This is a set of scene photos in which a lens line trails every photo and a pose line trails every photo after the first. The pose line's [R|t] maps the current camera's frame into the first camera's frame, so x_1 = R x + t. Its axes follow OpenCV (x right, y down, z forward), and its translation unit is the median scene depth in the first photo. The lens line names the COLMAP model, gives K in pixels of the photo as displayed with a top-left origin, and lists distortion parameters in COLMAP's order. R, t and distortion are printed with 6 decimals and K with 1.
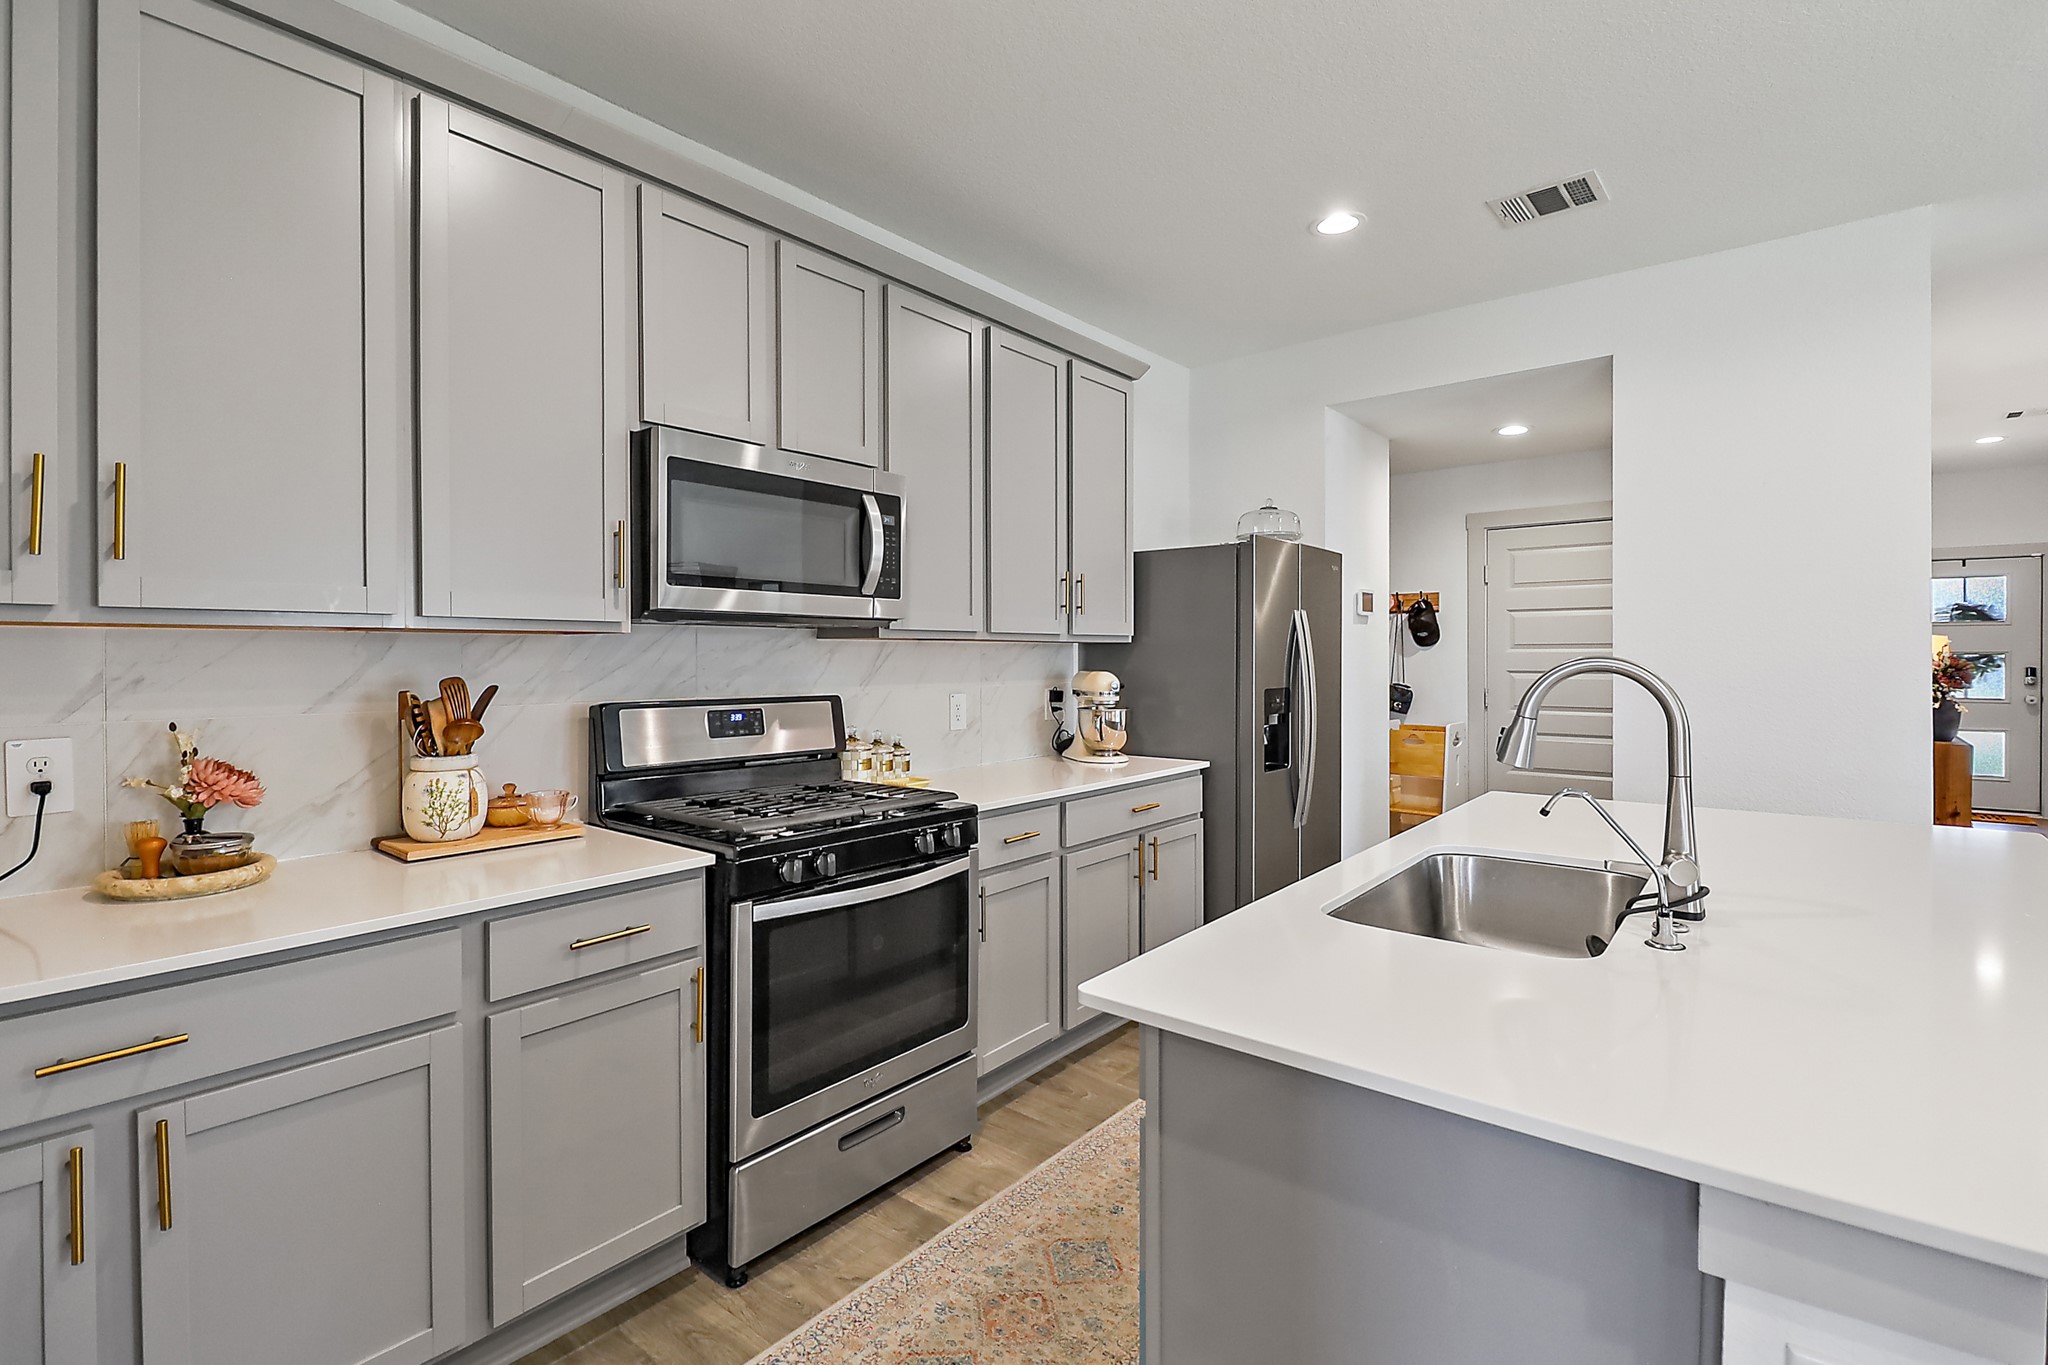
lens RADIAL K [[963.3, 0, 1026.9], [0, 963.3, 651.5], [0, 0, 1]] dist [-0.000530, -0.011767]
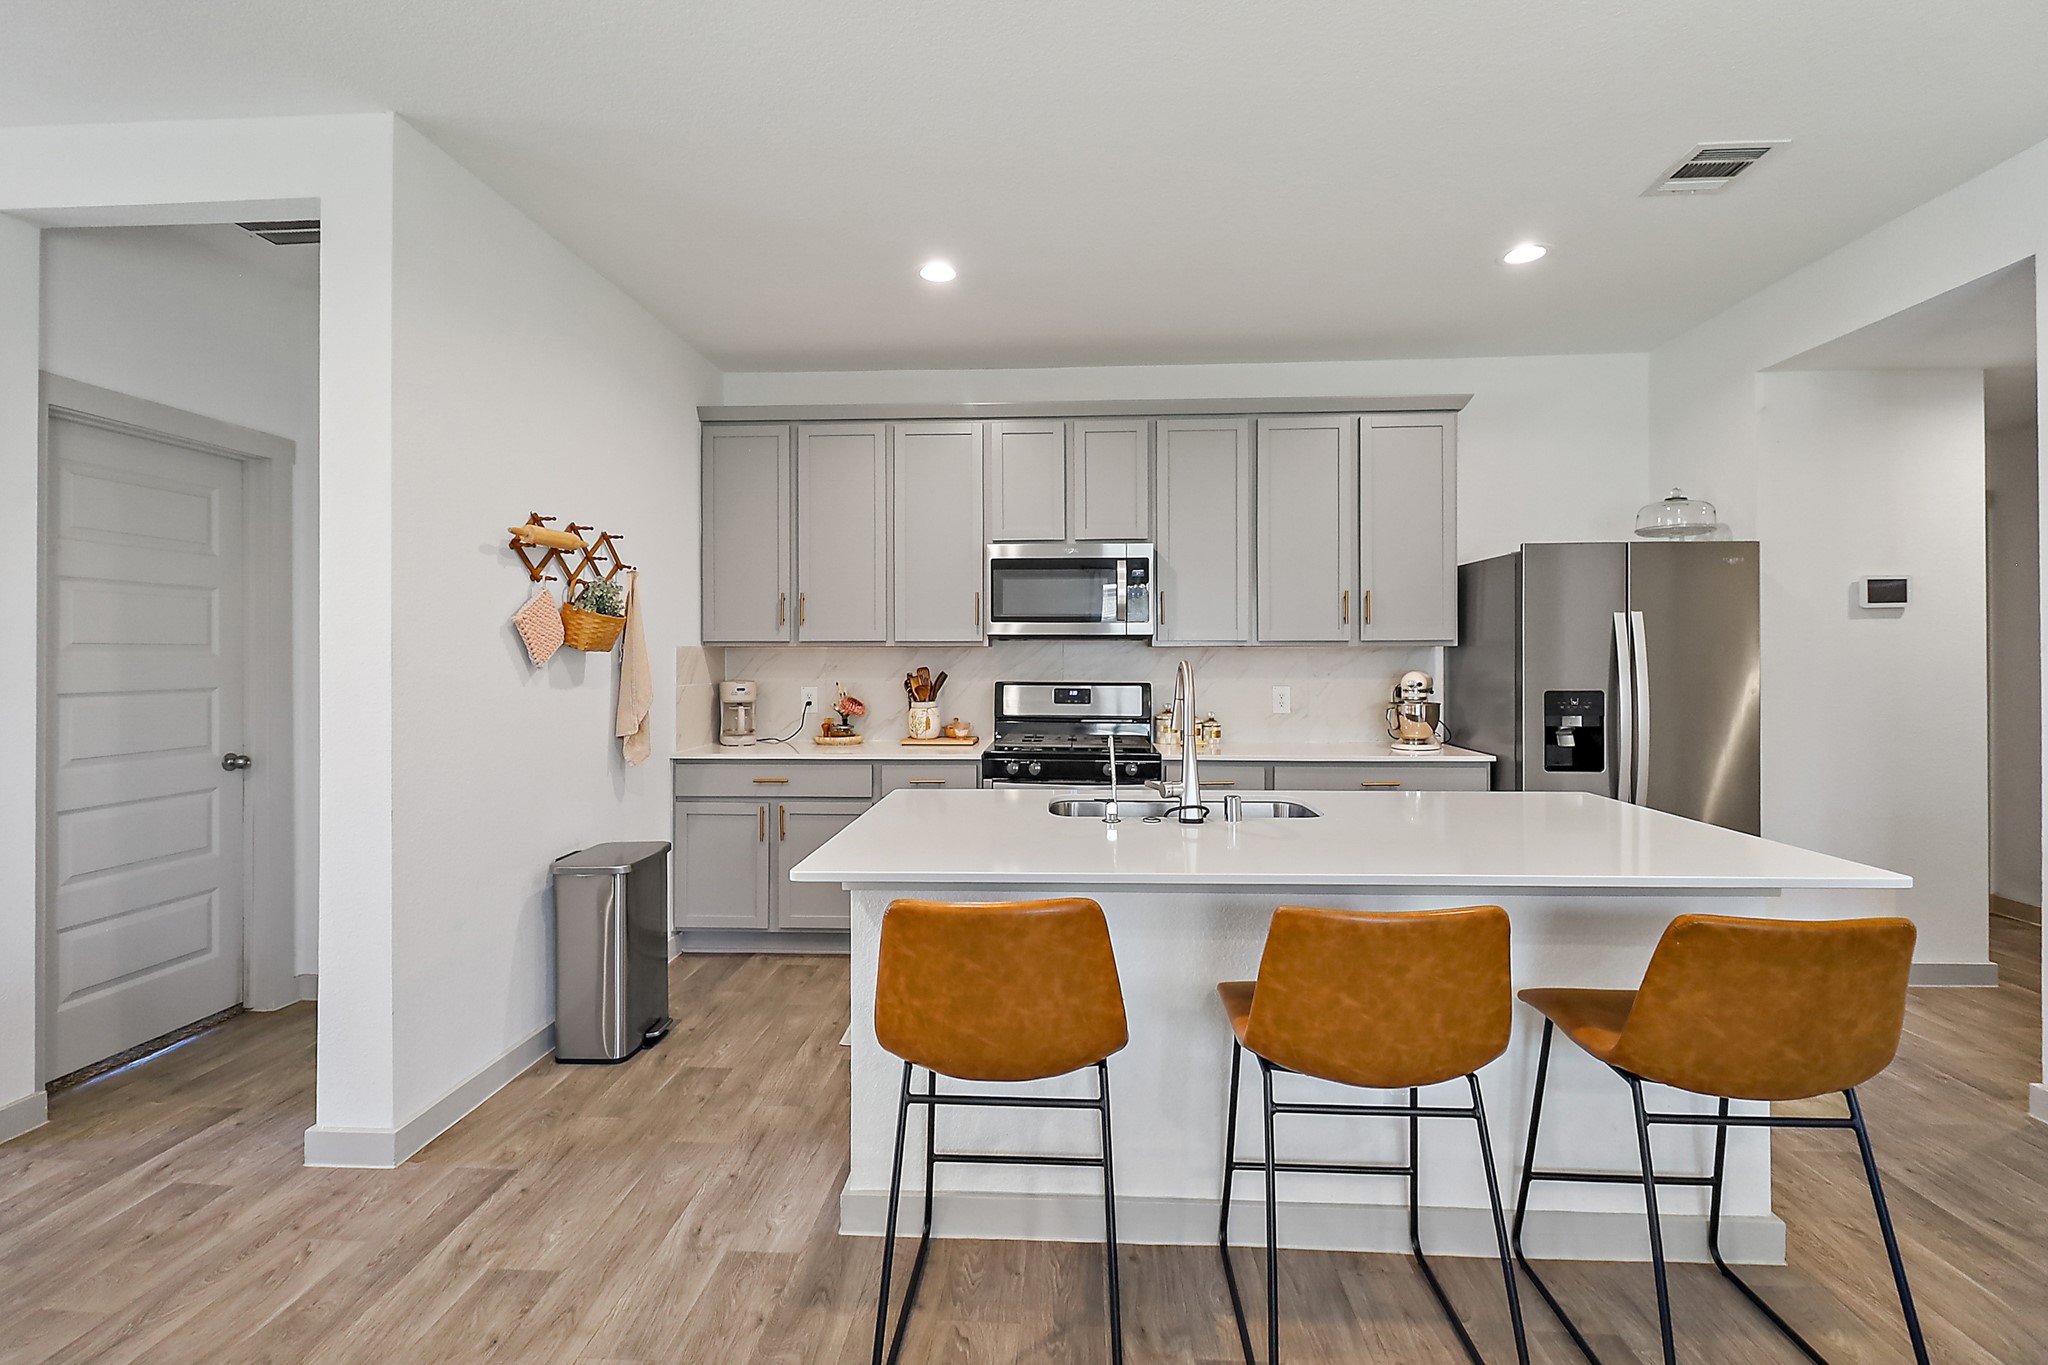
lens RADIAL K [[933.3, 0, 1025.7], [0, 933.3, 651.5], [0, 0, 1]] dist [0.001904, -0.000003]
pose [[0.577017, -0.005701, -0.816712, 1.061123], [0.002113, 0.999983, -0.005488, 0.002257], [0.816730, 0.001441, 0.577019, -0.051325]]
